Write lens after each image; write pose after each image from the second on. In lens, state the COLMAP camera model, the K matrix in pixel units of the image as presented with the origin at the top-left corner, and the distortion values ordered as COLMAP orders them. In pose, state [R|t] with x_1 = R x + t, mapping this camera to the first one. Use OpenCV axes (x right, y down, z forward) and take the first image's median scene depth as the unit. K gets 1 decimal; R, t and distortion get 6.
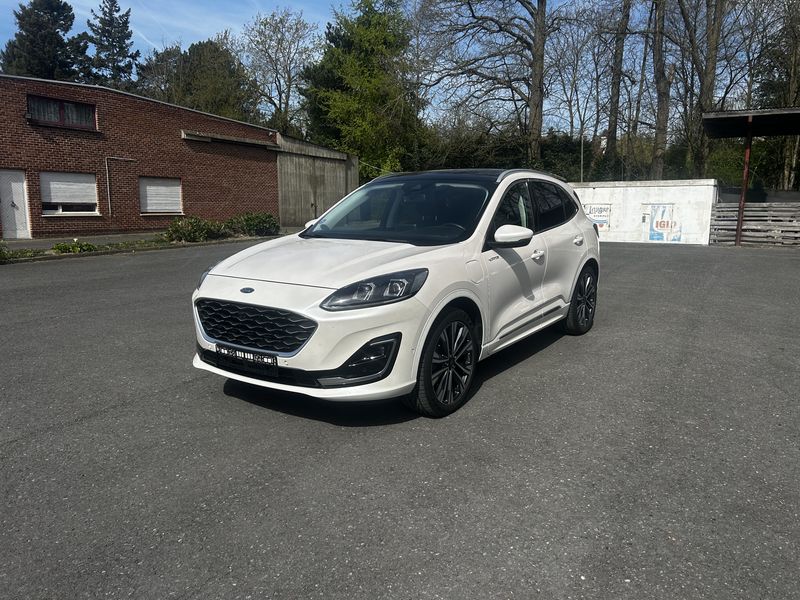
lens RADIAL K [[603.2, 0, 400.0], [0, 603.2, 300.0], [0, 0, 1]] dist [0.060049, -0.068064]
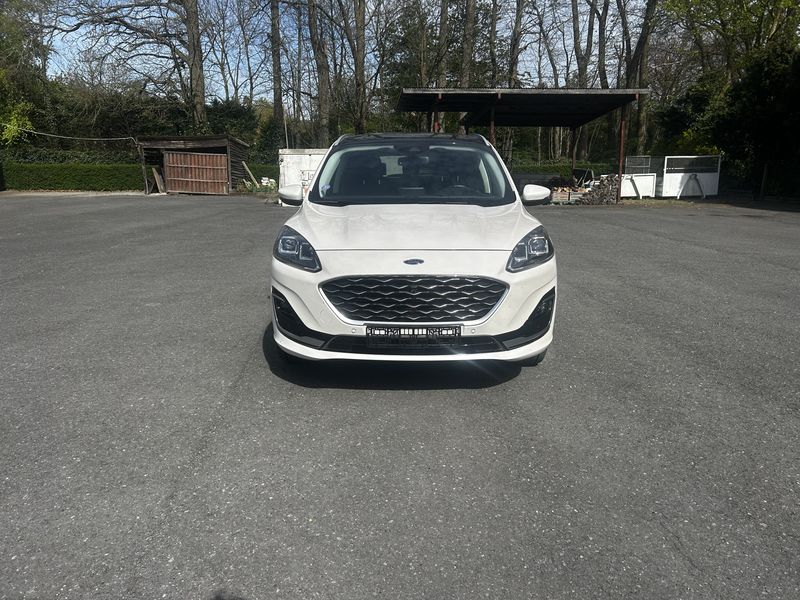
lens RADIAL K [[603.2, 0, 400.0], [0, 603.2, 300.0], [0, 0, 1]] dist [0.060049, -0.068064]
pose [[0.830245, -0.125643, 0.543053, -0.660422], [0.097352, 0.991975, 0.080672, -0.028496], [-0.548831, -0.014110, 0.835814, 0.210012]]
